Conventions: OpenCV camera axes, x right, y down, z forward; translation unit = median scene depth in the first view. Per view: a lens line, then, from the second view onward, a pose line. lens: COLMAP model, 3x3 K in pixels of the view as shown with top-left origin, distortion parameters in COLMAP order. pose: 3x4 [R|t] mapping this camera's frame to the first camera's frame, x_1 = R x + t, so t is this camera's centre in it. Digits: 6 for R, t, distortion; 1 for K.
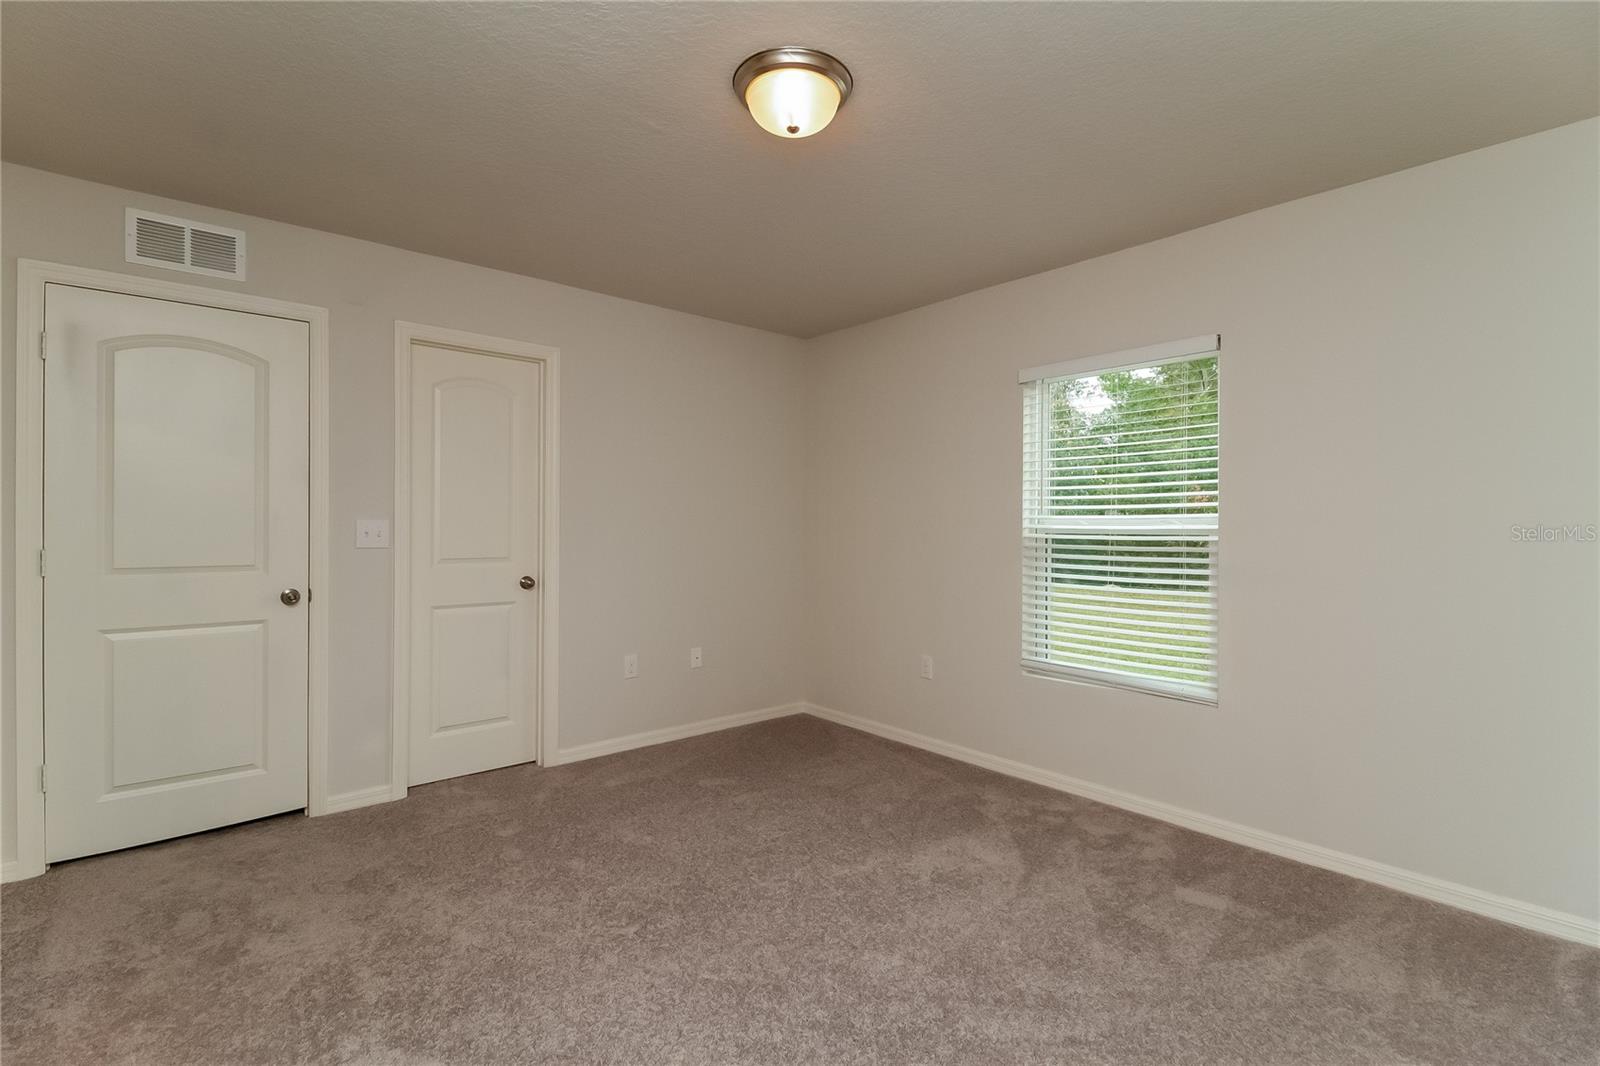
lens RADIAL K [[738.9, 0, 807.3], [0, 738.9, 522.3], [0, 0, 1]] dist [-0.000888, -0.000390]
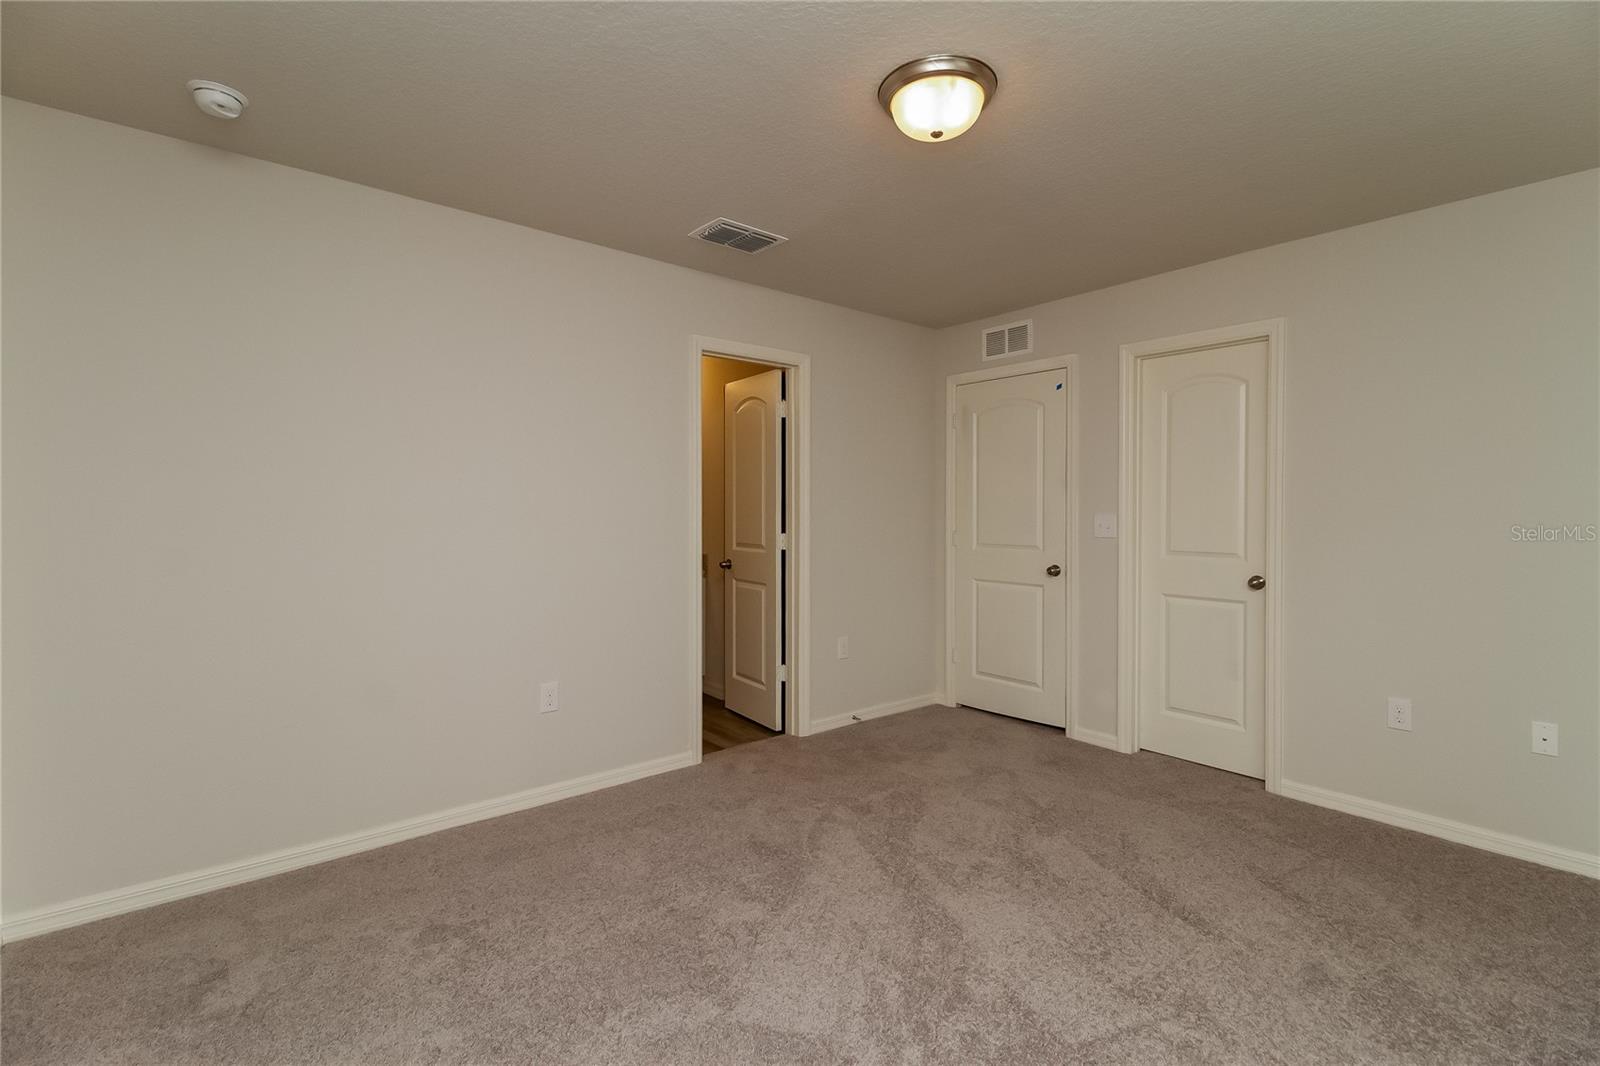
lens RADIAL K [[733.5, 0, 803.5], [0, 733.5, 512.4], [0, 0, 1]] dist [-0.022482, 0.001376]
pose [[-0.039956, -0.002774, -0.999198, 0.675569], [-0.004393, 0.999987, -0.002600, -0.001822], [0.999192, 0.004286, -0.039968, 0.578998]]
